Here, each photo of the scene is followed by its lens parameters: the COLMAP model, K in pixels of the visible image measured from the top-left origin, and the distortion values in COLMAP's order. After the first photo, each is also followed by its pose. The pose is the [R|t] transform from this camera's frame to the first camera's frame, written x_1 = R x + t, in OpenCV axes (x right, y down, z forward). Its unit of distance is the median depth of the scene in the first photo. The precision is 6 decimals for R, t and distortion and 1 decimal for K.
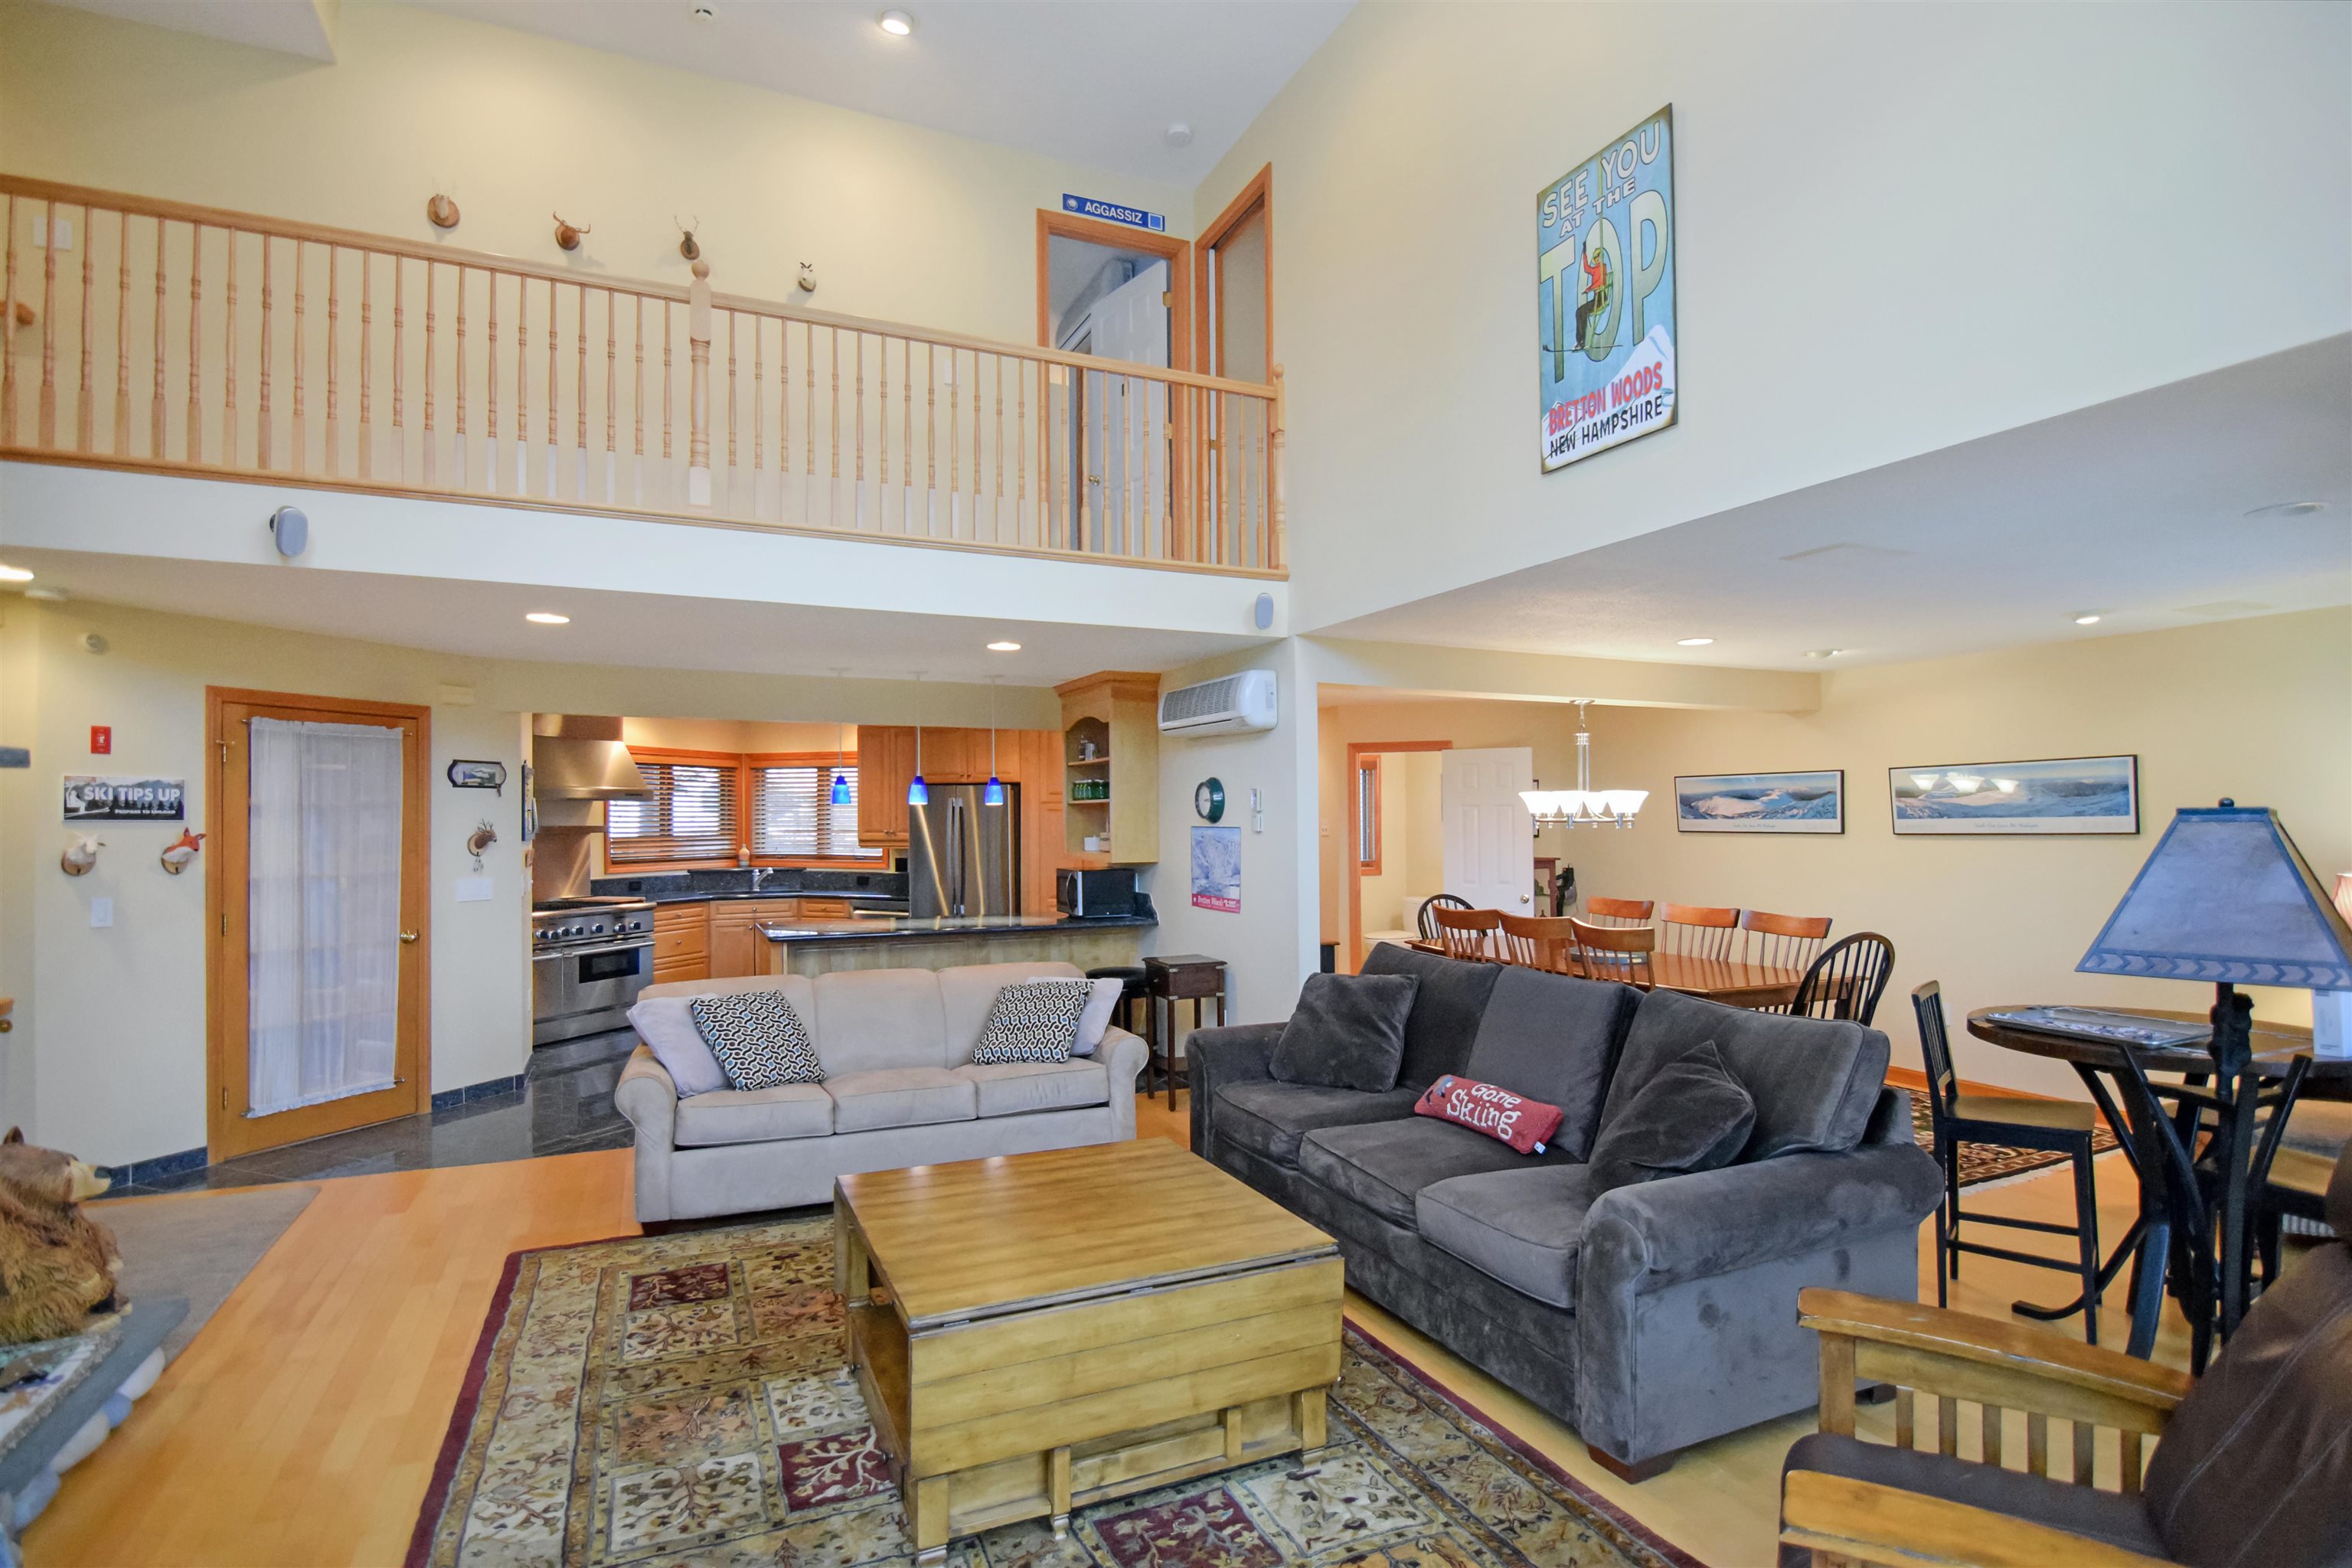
lens RADIAL K [[1153.2, 0, 1176.0], [0, 1153.2, 784.0], [0, 0, 1]] dist [-0.015788, -0.000909]
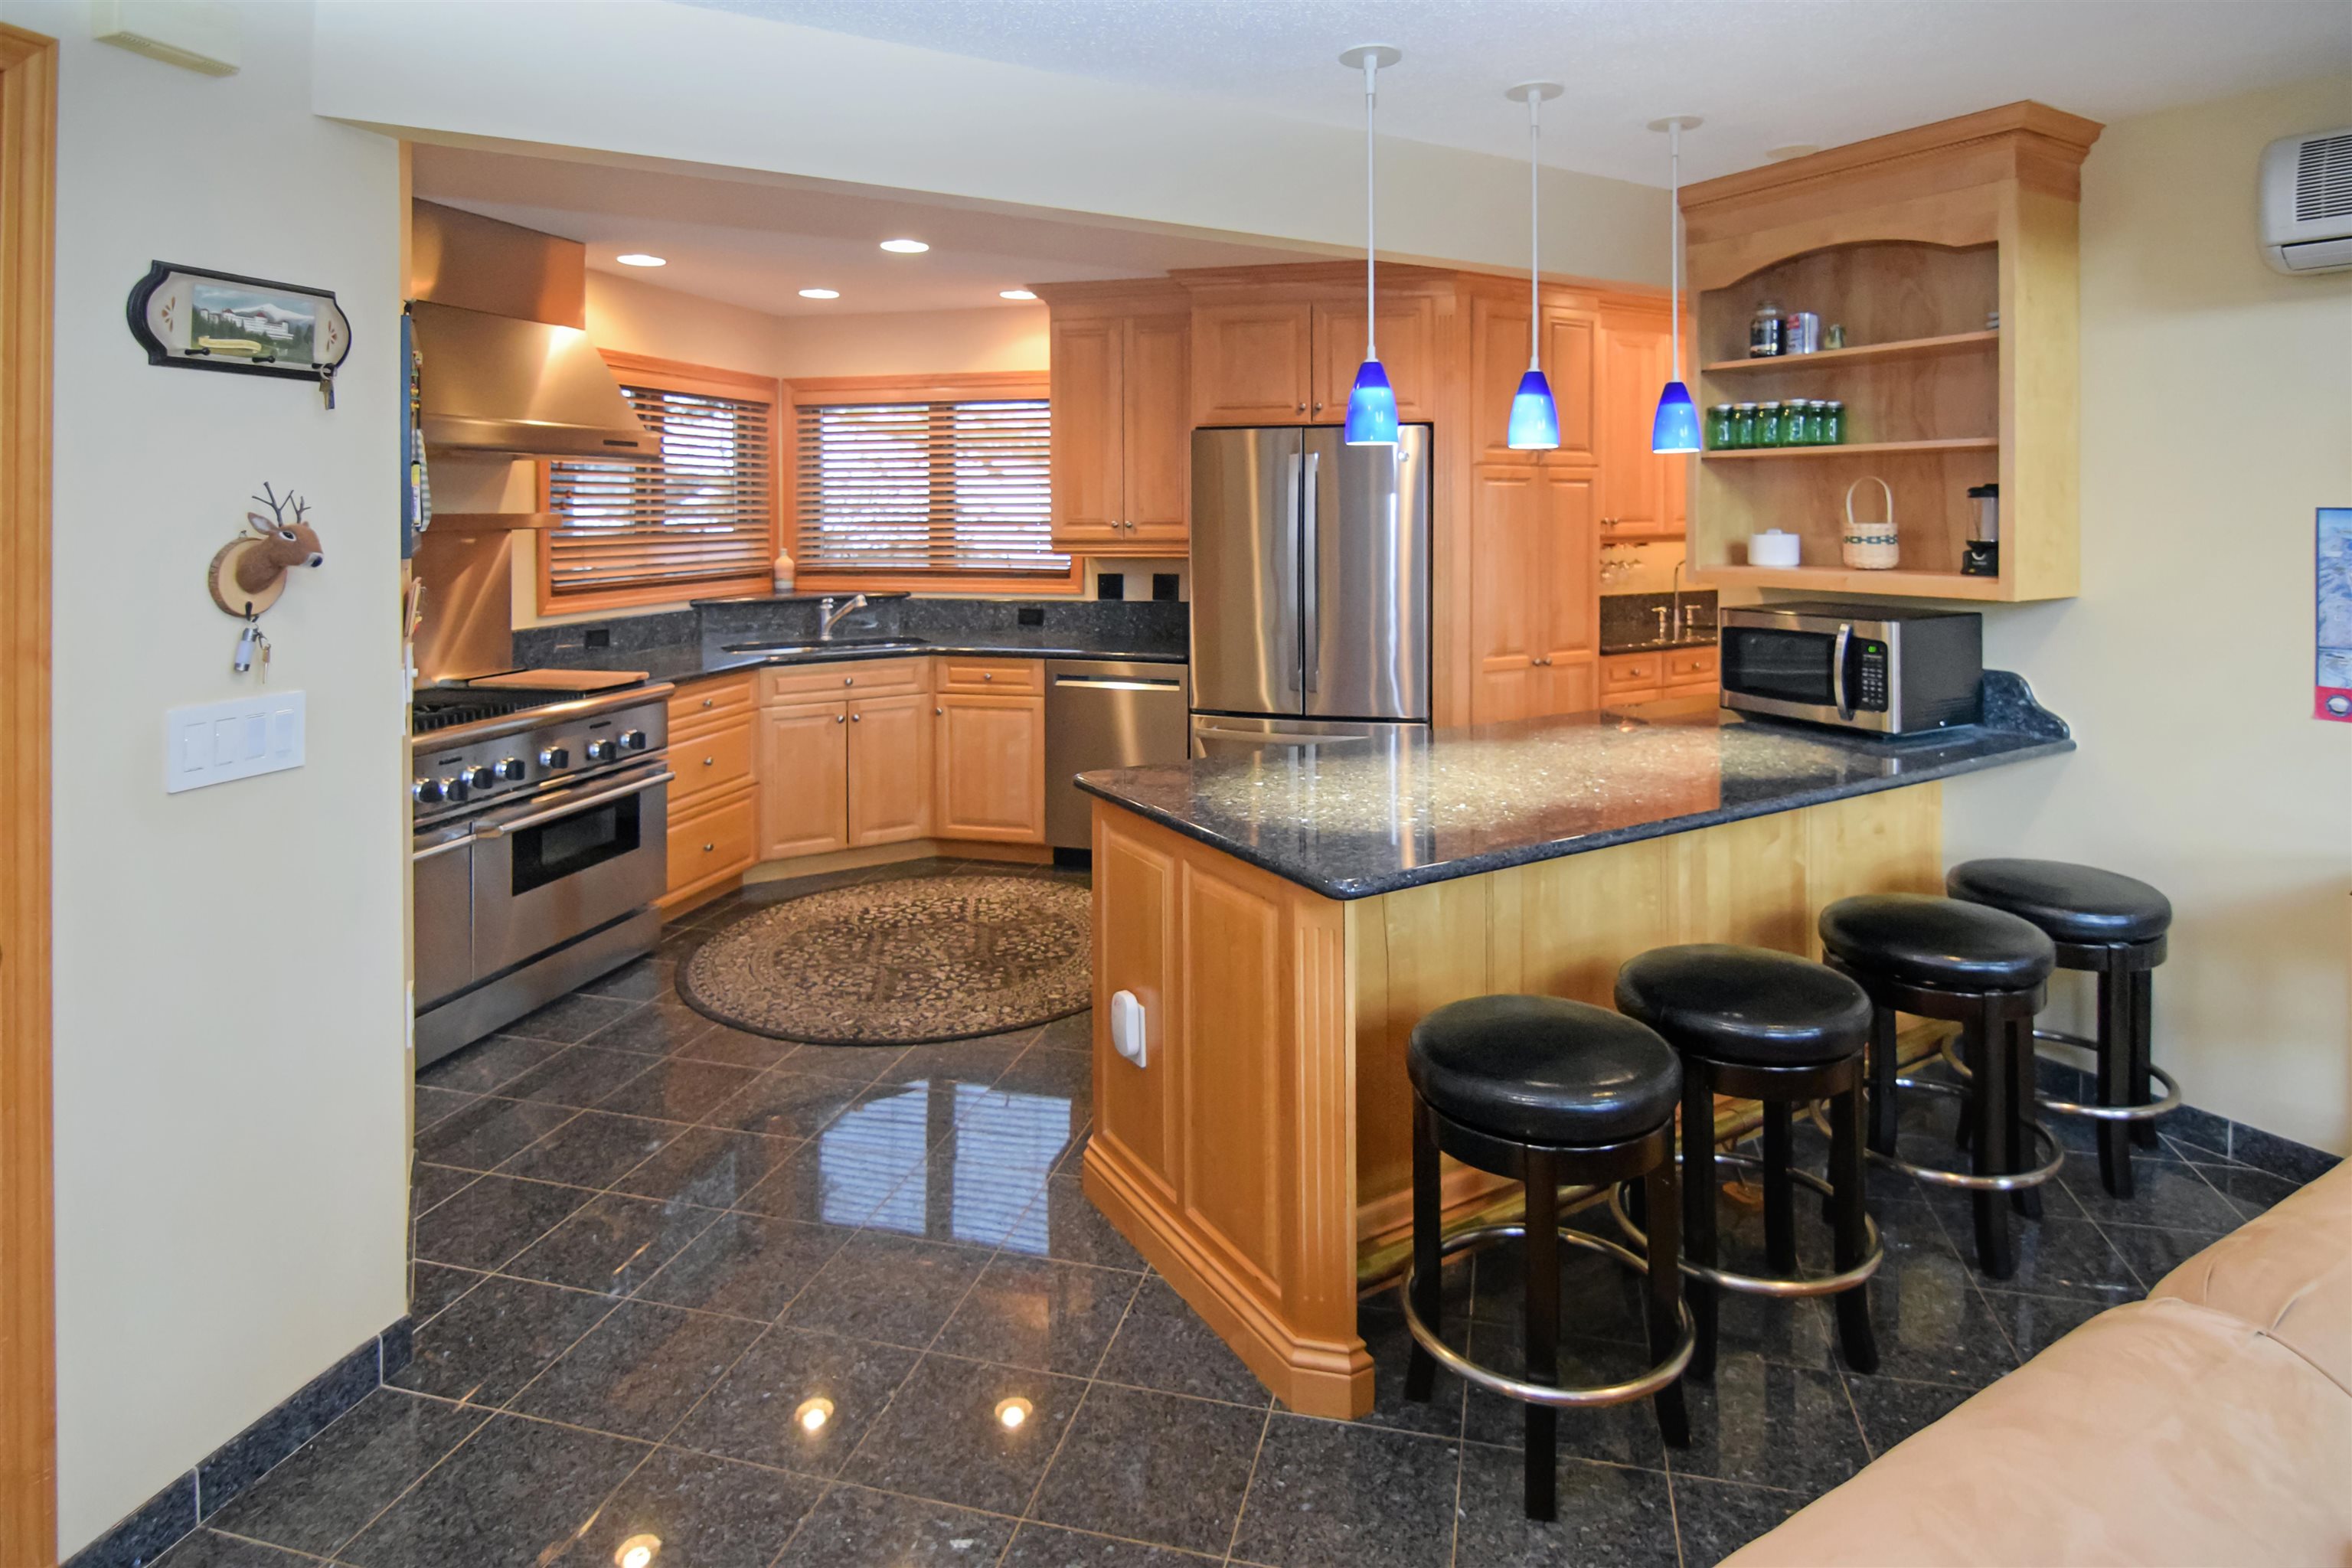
lens RADIAL K [[1276.2, 0, 1203.0], [0, 1276.2, 523.7], [0, 0, 1]] dist [-0.001961, -0.000778]
pose [[0.993729, -0.002378, 0.111791, -0.374753], [-0.002431, 0.999078, 0.042859, 0.023670], [-0.111790, -0.042862, 0.992807, 0.602656]]
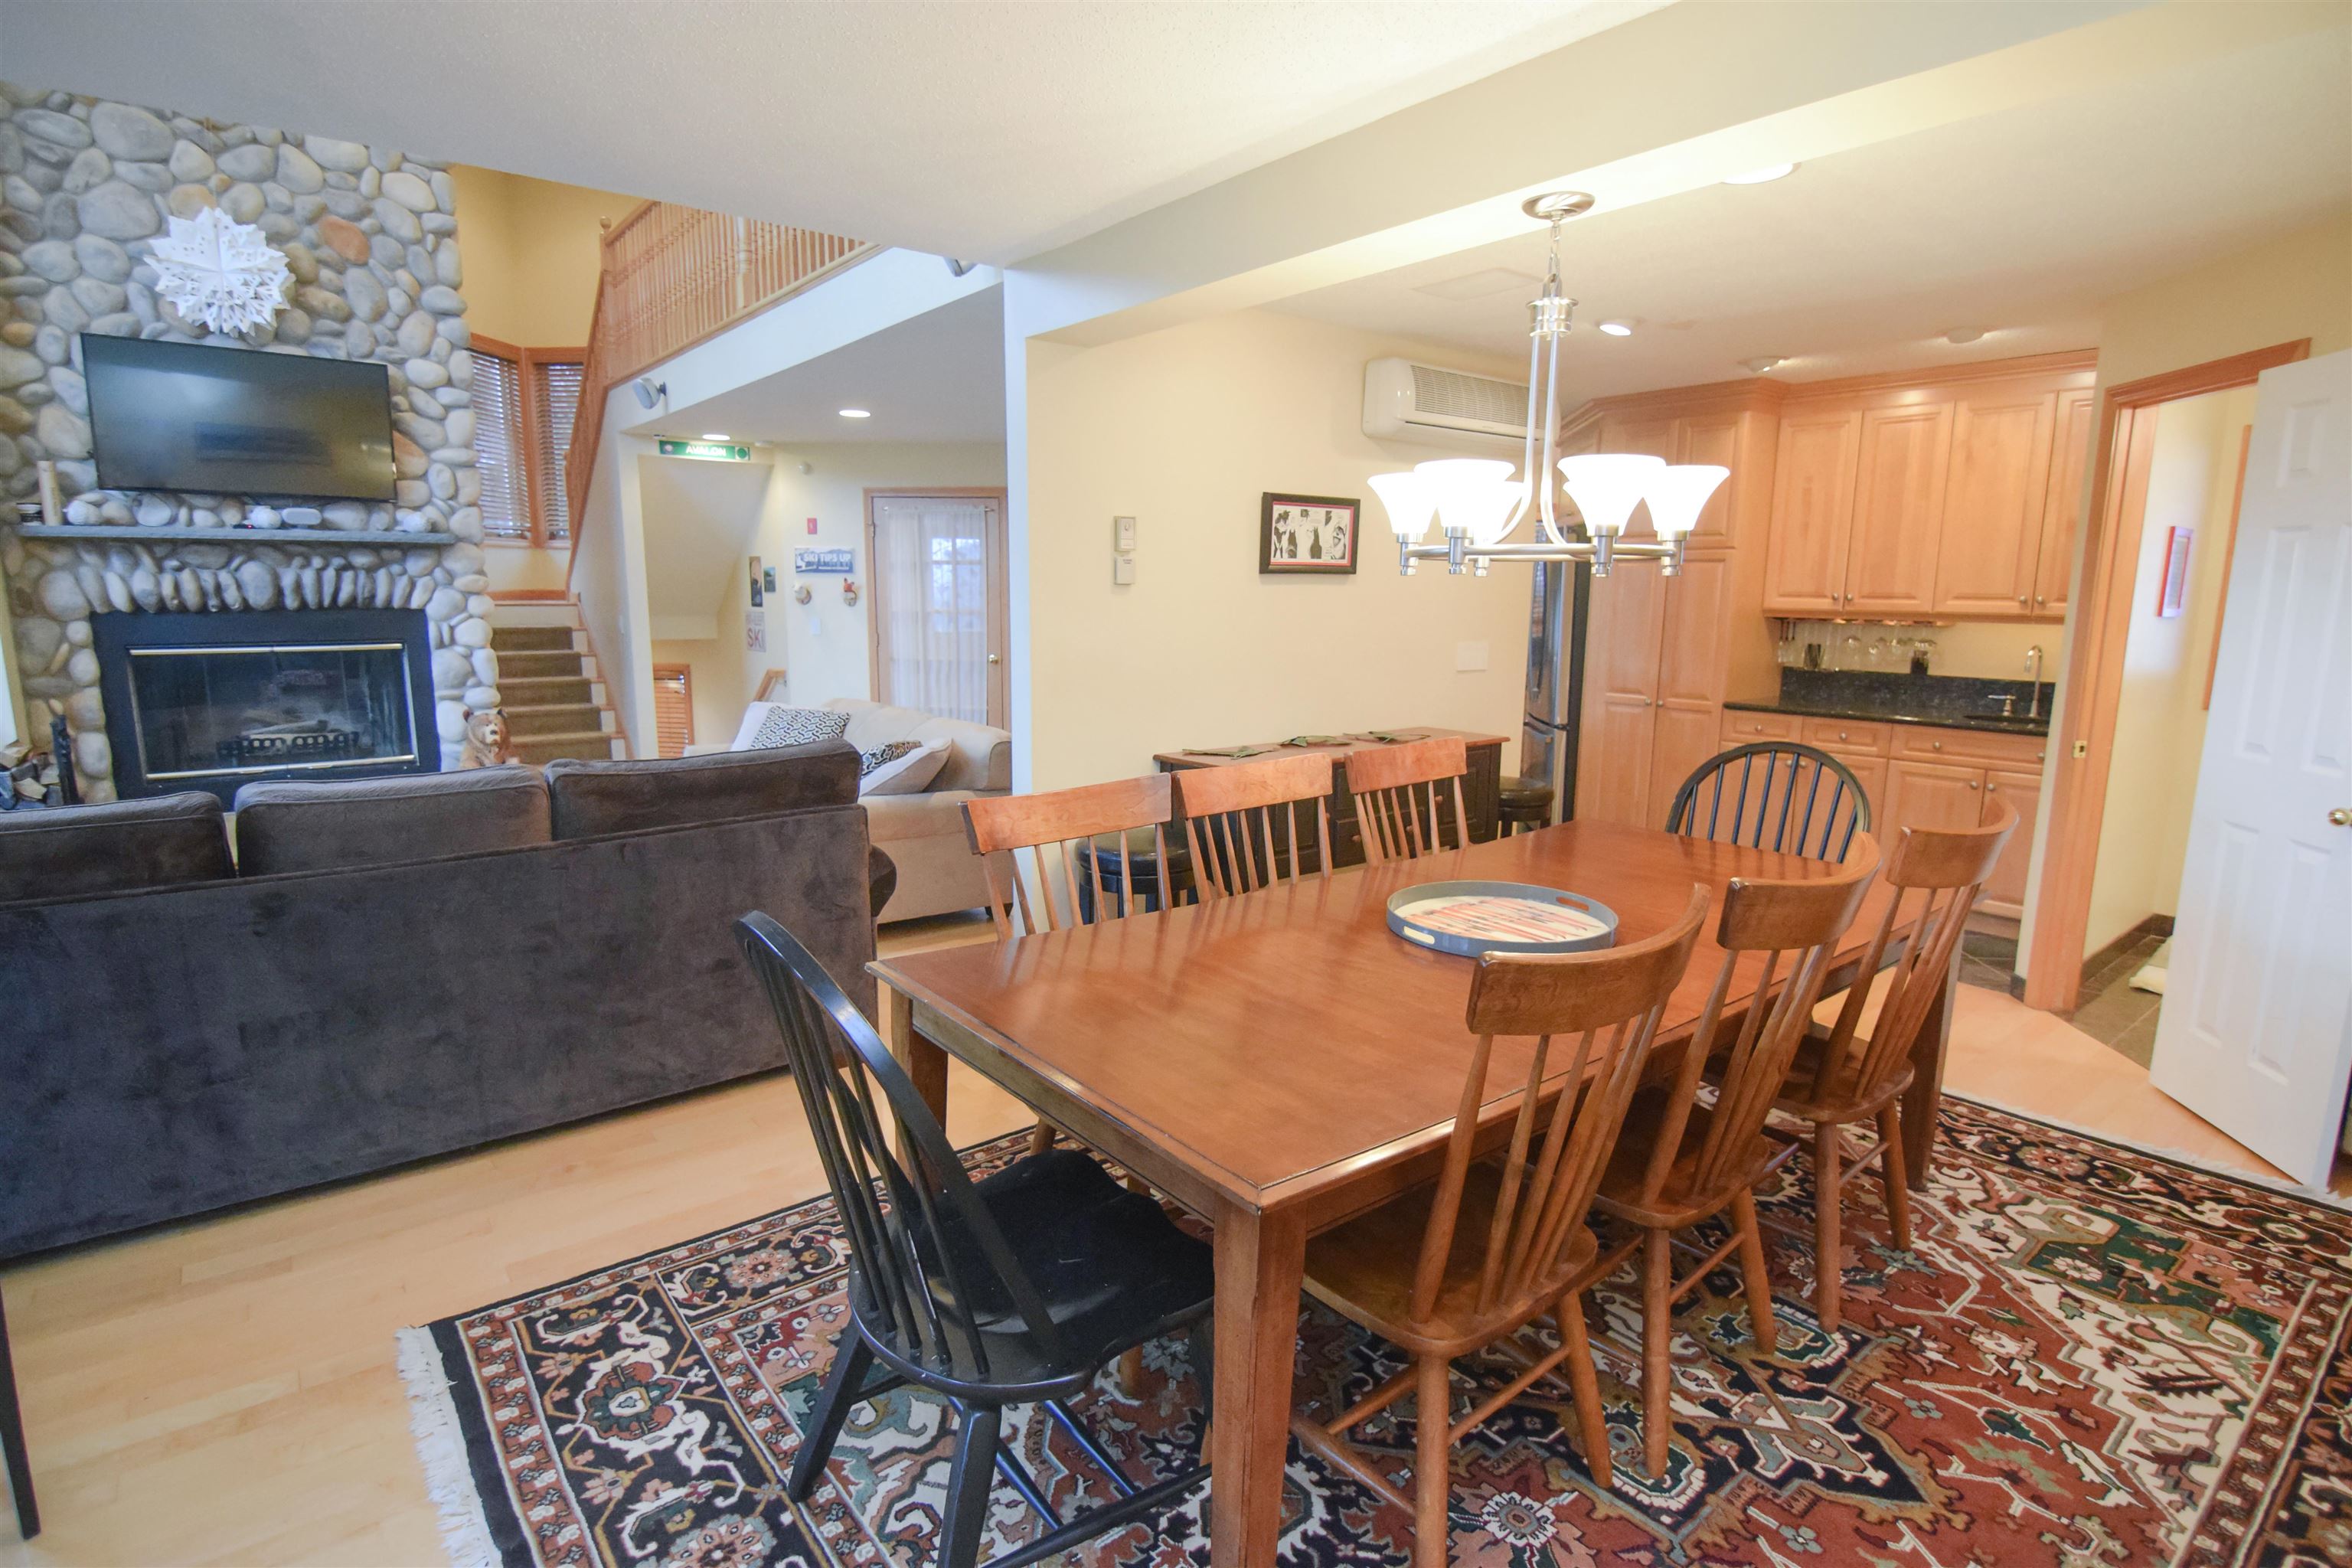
lens RADIAL K [[1177.3, 0, 1176.0], [0, 1177.3, 784.0], [0, 0, 1]] dist [-0.004887, -0.001944]
pose [[0.244817, 0.164234, -0.955558, 0.656772], [0.021338, 0.984398, 0.174657, 0.032122], [0.969334, -0.063149, 0.237493, 0.740586]]
